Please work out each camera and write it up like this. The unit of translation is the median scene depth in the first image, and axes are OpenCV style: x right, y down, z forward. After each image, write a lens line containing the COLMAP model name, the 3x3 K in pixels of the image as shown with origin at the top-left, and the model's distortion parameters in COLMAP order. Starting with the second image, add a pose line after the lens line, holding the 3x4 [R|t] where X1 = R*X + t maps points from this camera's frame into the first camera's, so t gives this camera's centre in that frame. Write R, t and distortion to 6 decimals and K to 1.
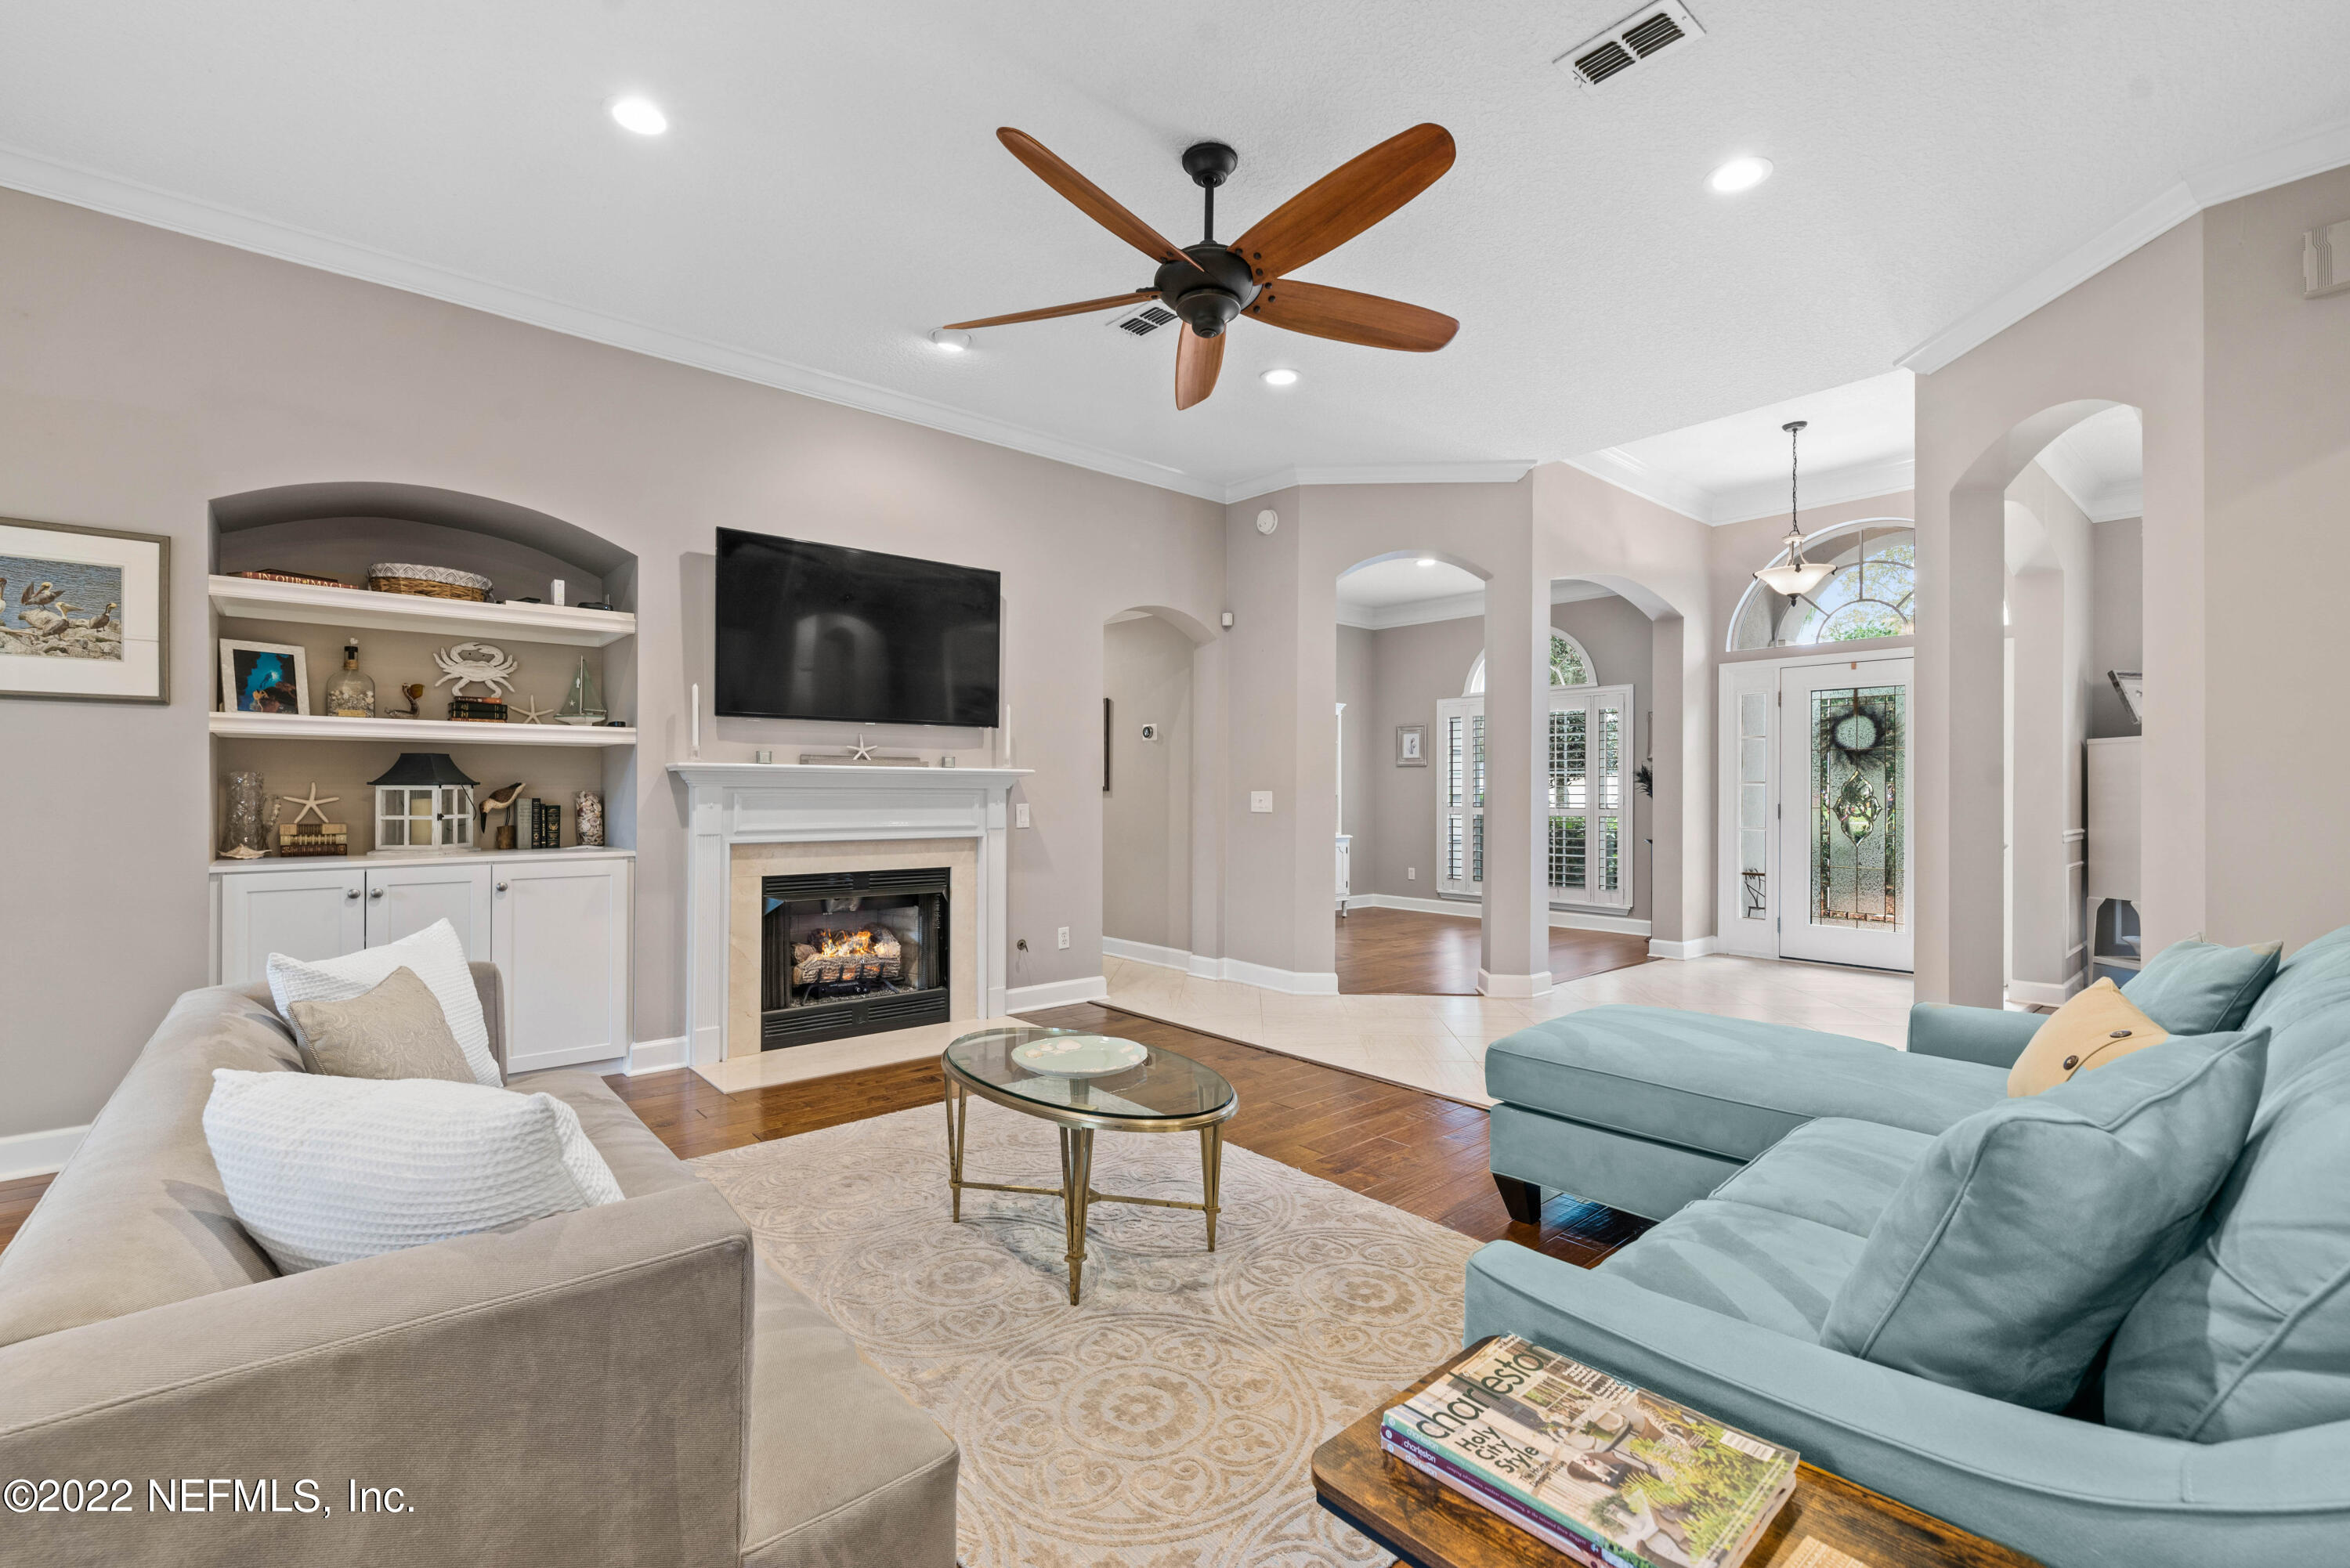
lens RADIAL K [[1010.6, 0, 1175.0], [0, 1010.6, 784.0], [0, 0, 1]] dist [0.001297, -0.000554]
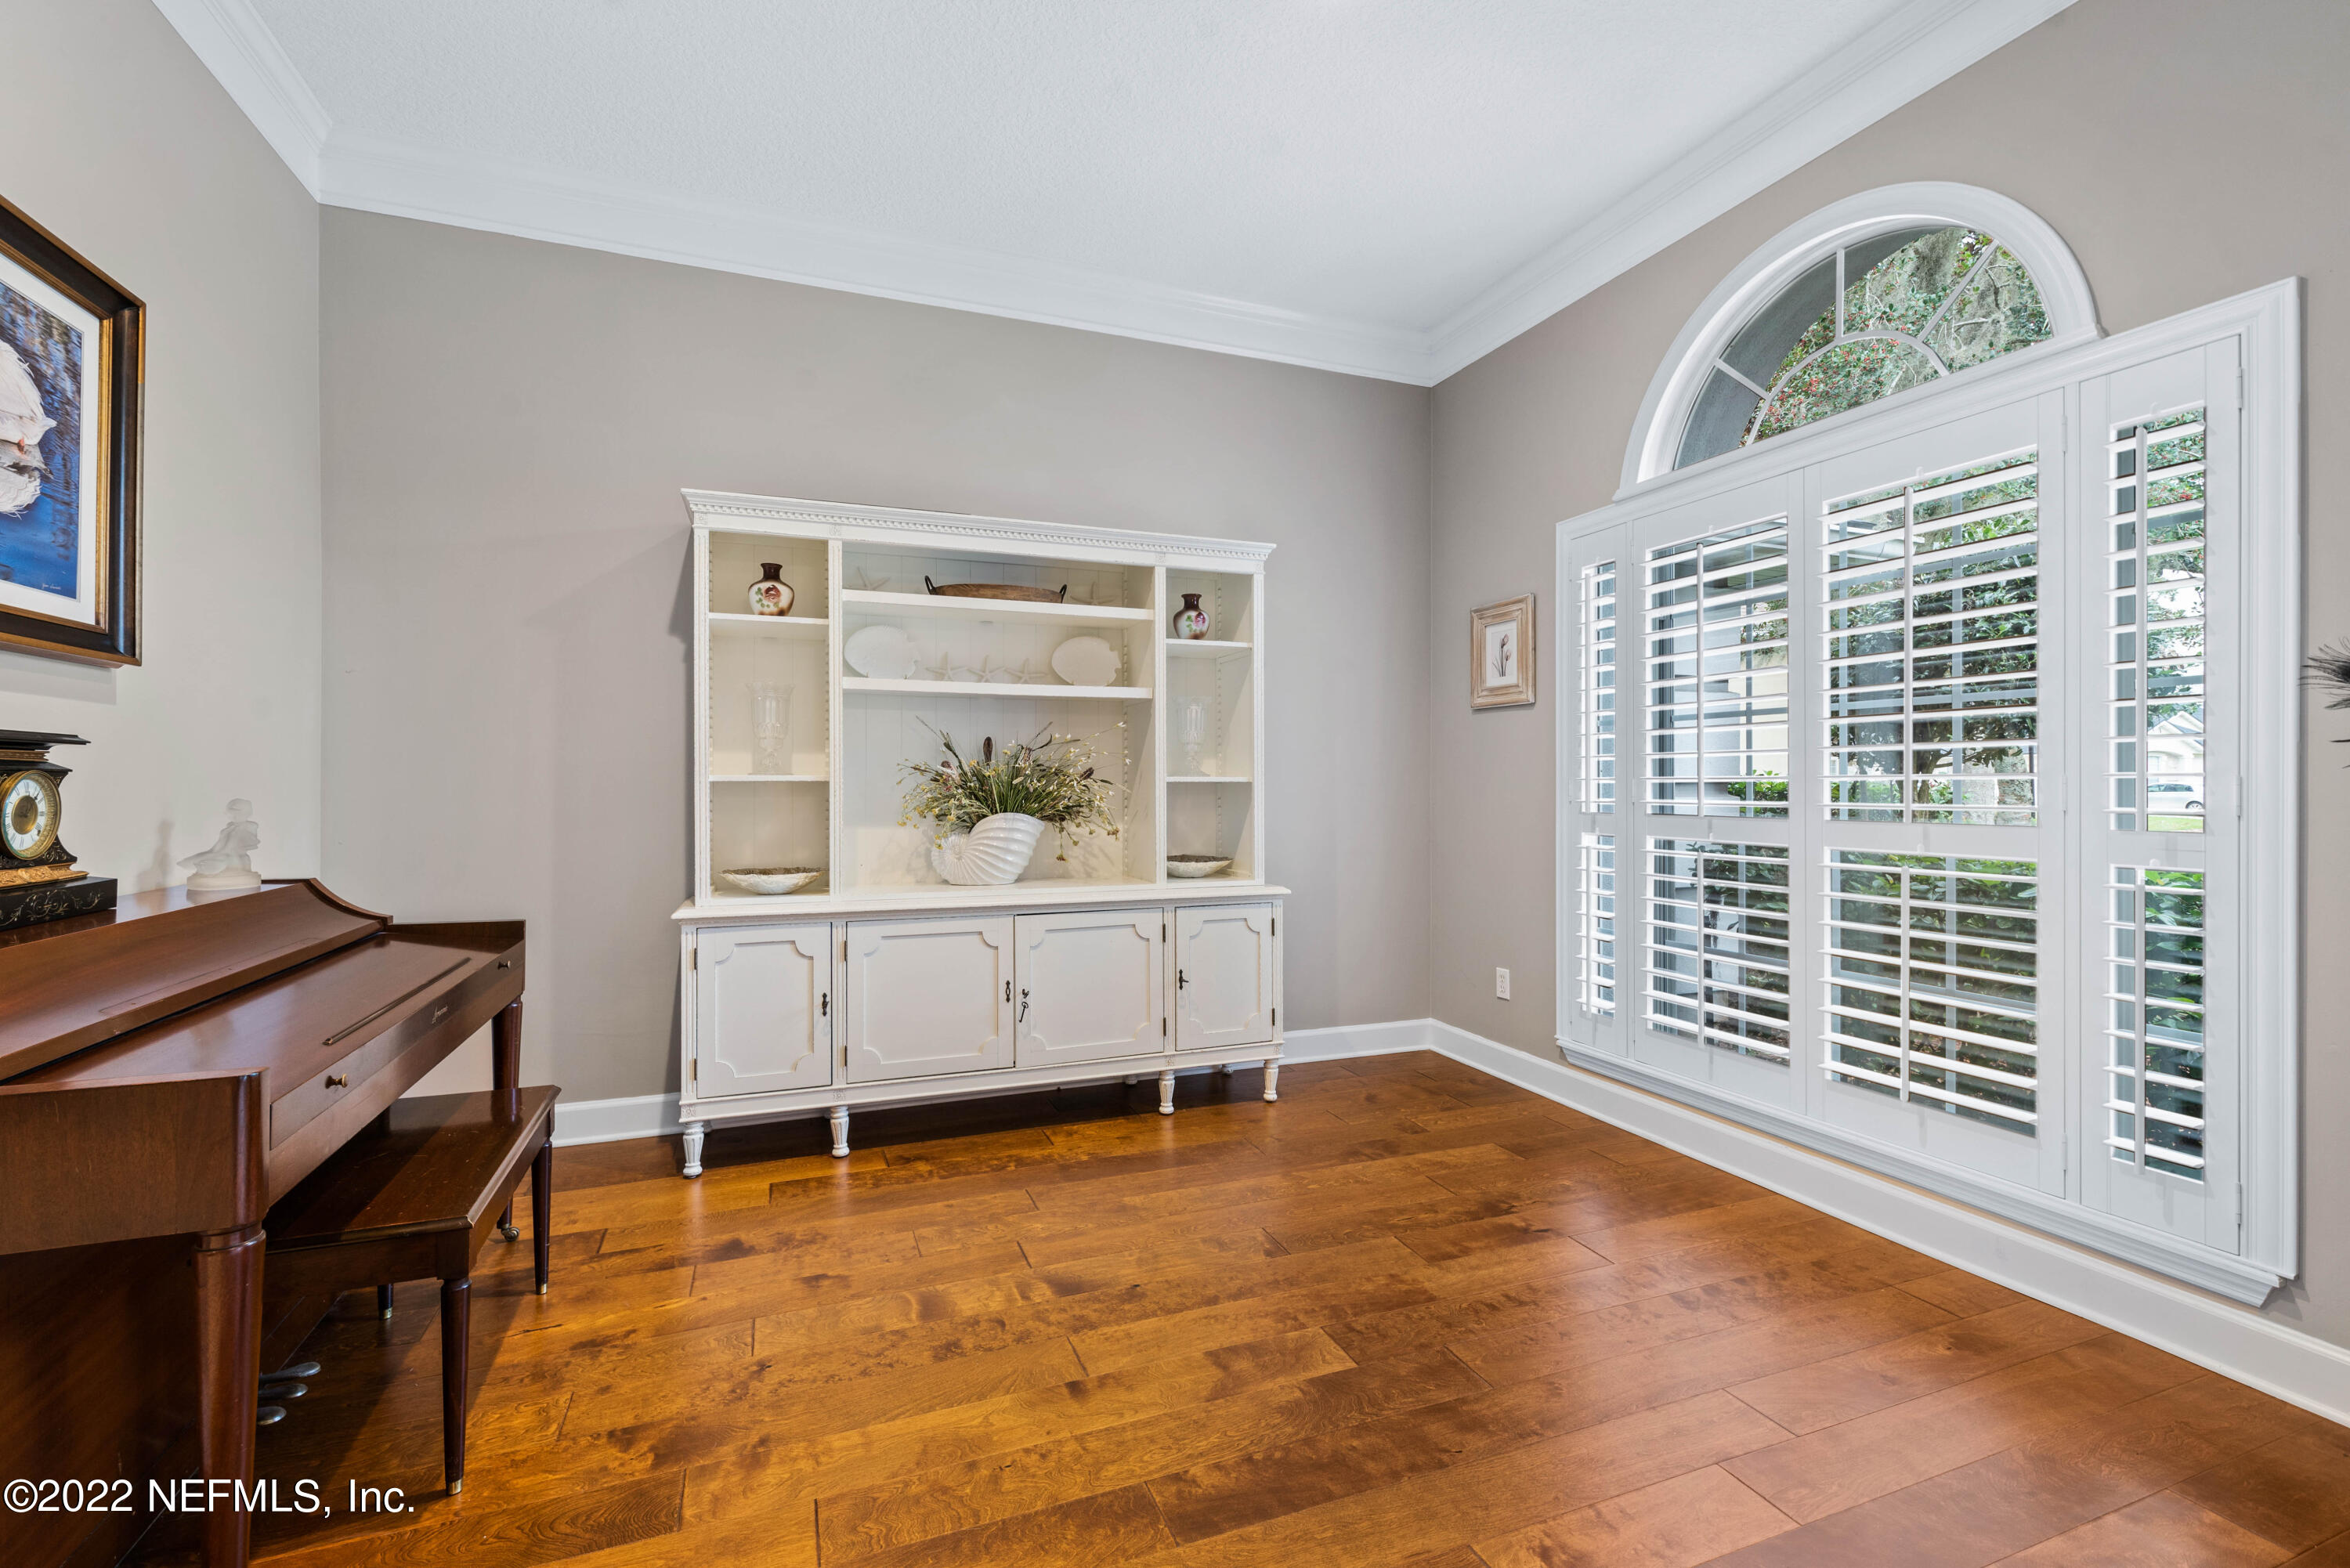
lens RADIAL K [[1010.6, 0, 1175.0], [0, 1010.6, 784.0], [0, 0, 1]] dist [0.001297, -0.000554]
pose [[0.940438, -0.002239, -0.339958, 0.297101], [0.004344, 0.999976, 0.005429, 0.010876], [0.339937, -0.006582, 0.940425, 0.707878]]
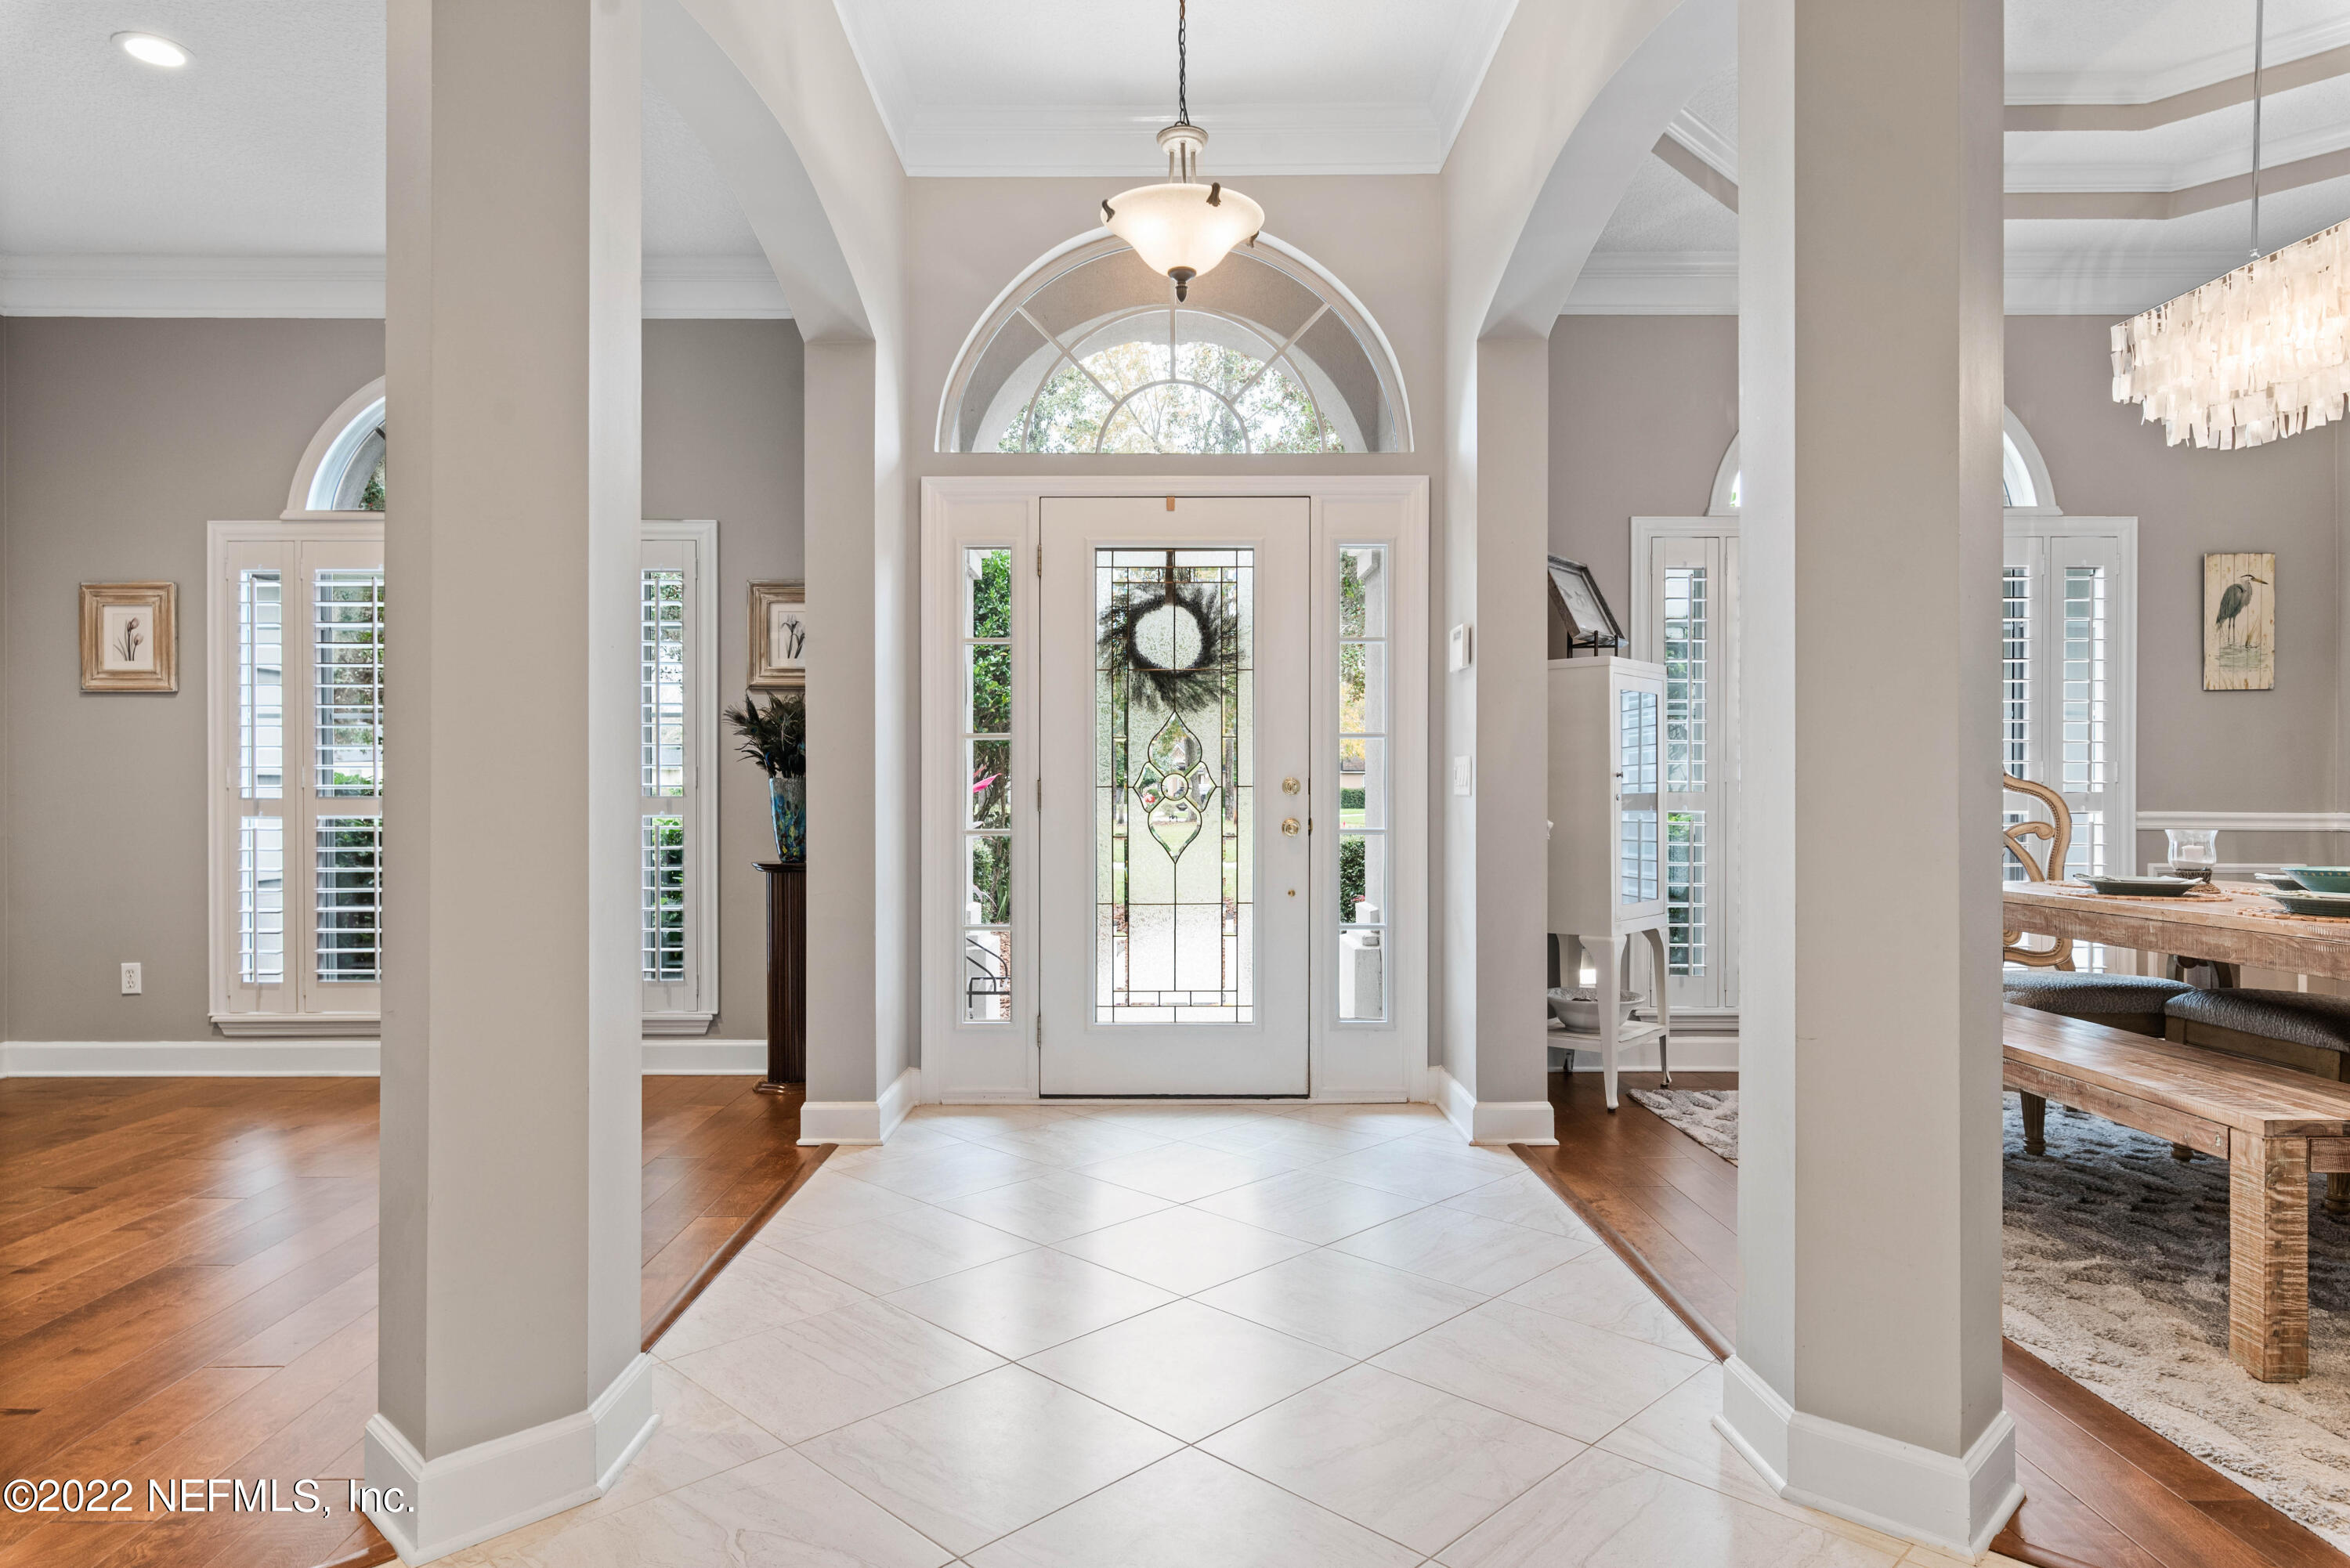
lens RADIAL K [[1384.4, 0, 1175.0], [0, 1384.4, 784.0], [0, 0, 1]] dist [0.000118, -0.000045]
pose [[0.660433, -0.004861, 0.750869, 0.124504], [-0.000309, 0.999977, 0.006745, 0.015134], [-0.750885, -0.004687, 0.660416, 0.439757]]
